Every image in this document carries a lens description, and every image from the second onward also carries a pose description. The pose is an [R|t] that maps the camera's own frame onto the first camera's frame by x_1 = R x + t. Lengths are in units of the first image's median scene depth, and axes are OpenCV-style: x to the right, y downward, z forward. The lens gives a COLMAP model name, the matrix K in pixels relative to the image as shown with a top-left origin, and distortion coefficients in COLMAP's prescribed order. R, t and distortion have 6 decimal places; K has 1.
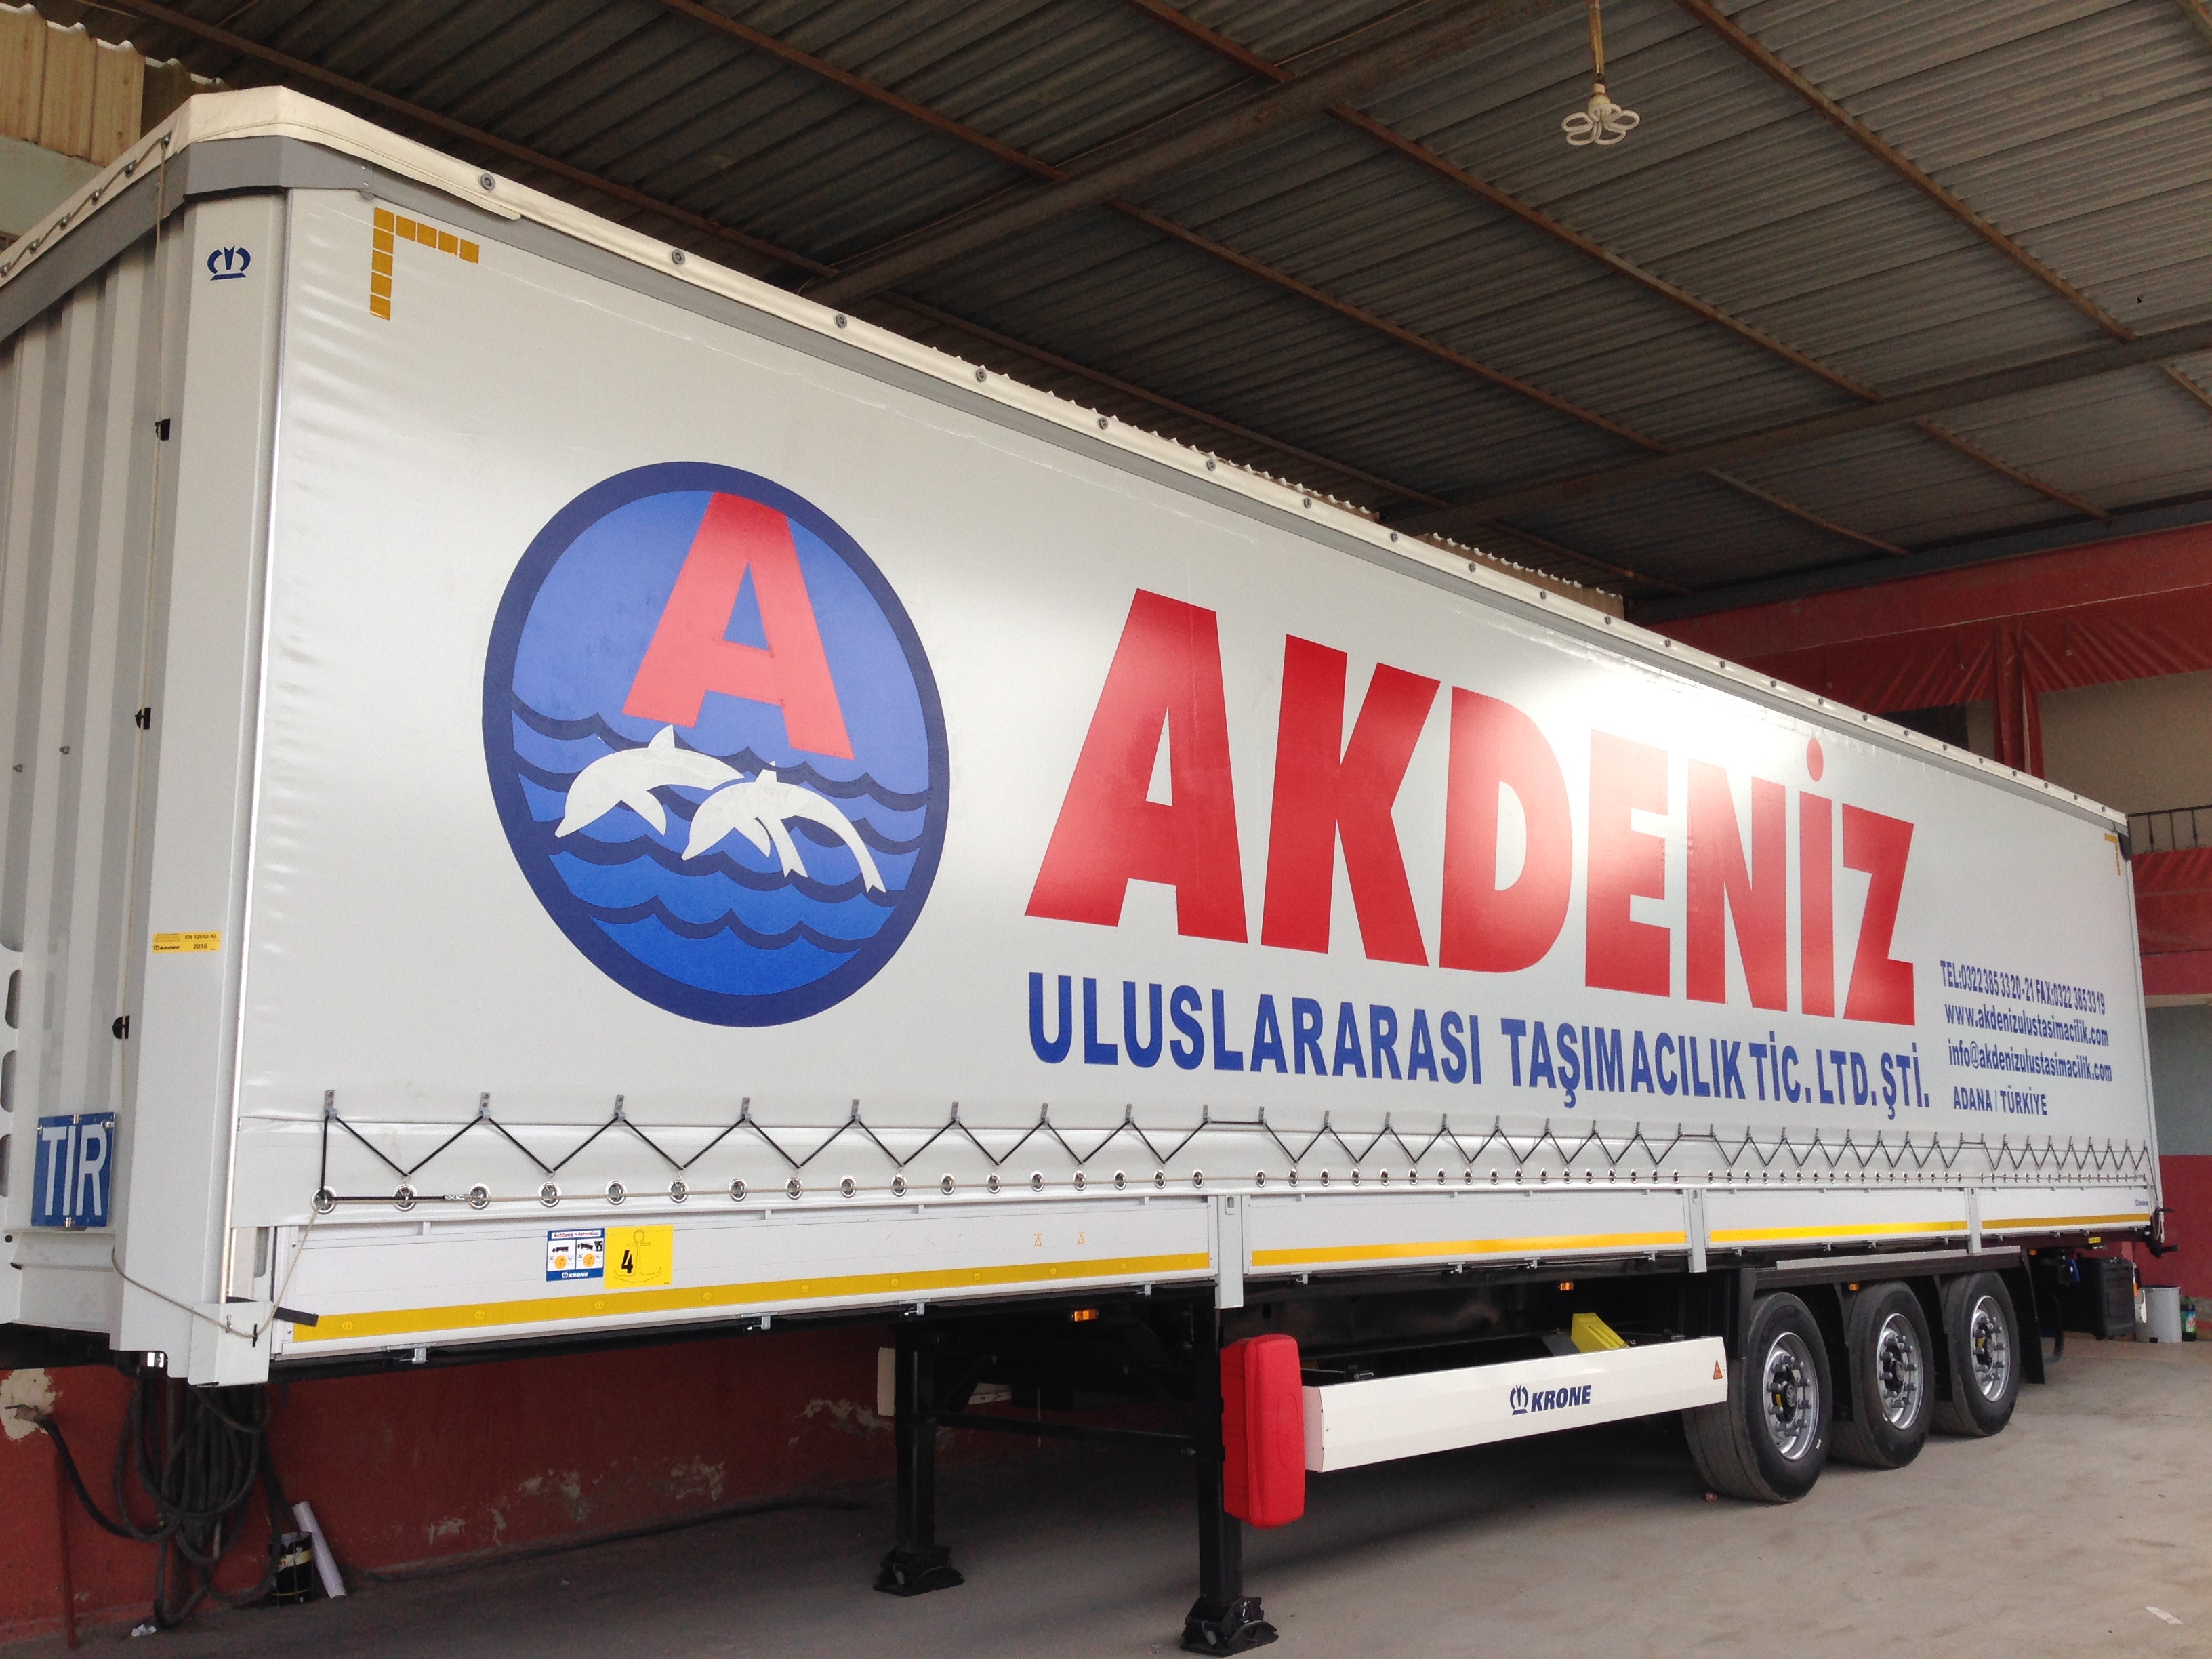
lens RADIAL K [[2046.2, 0, 1106.0], [0, 2046.2, 829.5], [0, 0, 1]] dist [0.150999, -0.239186]
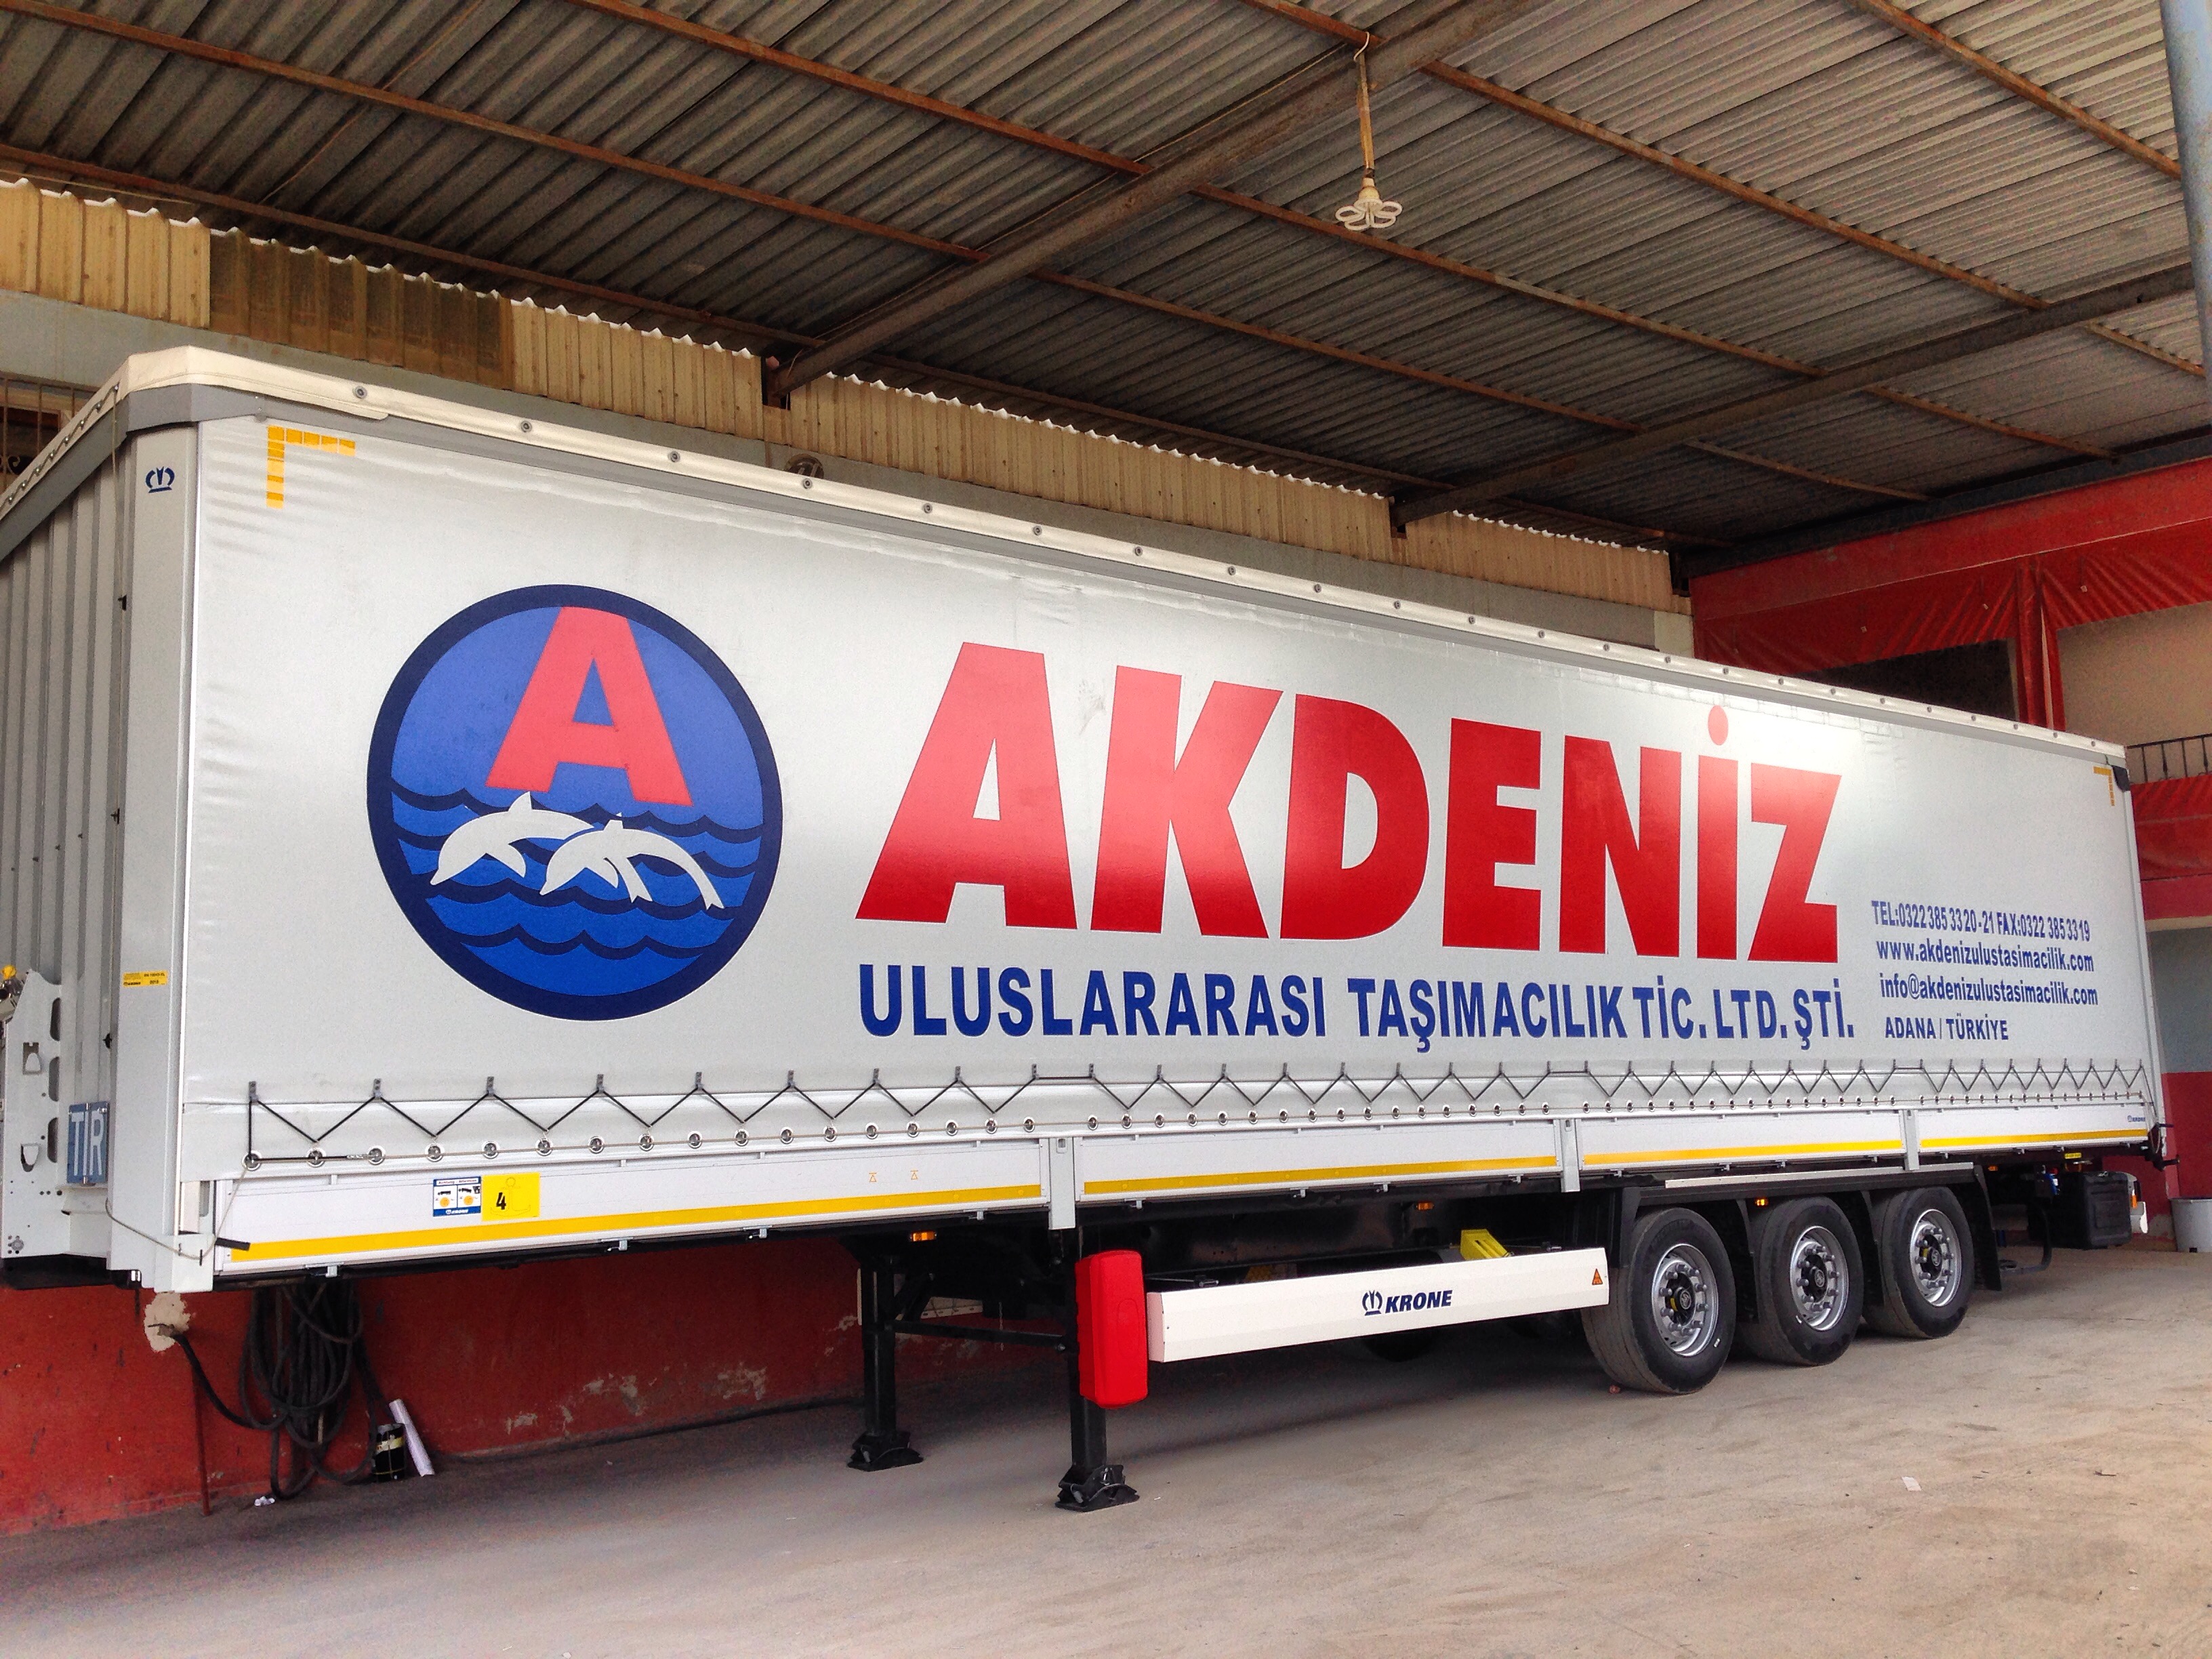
lens RADIAL K [[2049.2, 0, 1106.0], [0, 2049.2, 829.5], [0, 0, 1]] dist [0.129841, -0.157787]
pose [[0.991286, -0.041737, -0.124944, 0.188086], [0.045382, 0.998619, 0.026472, -0.026893], [0.123666, -0.031911, 0.991811, -0.151794]]
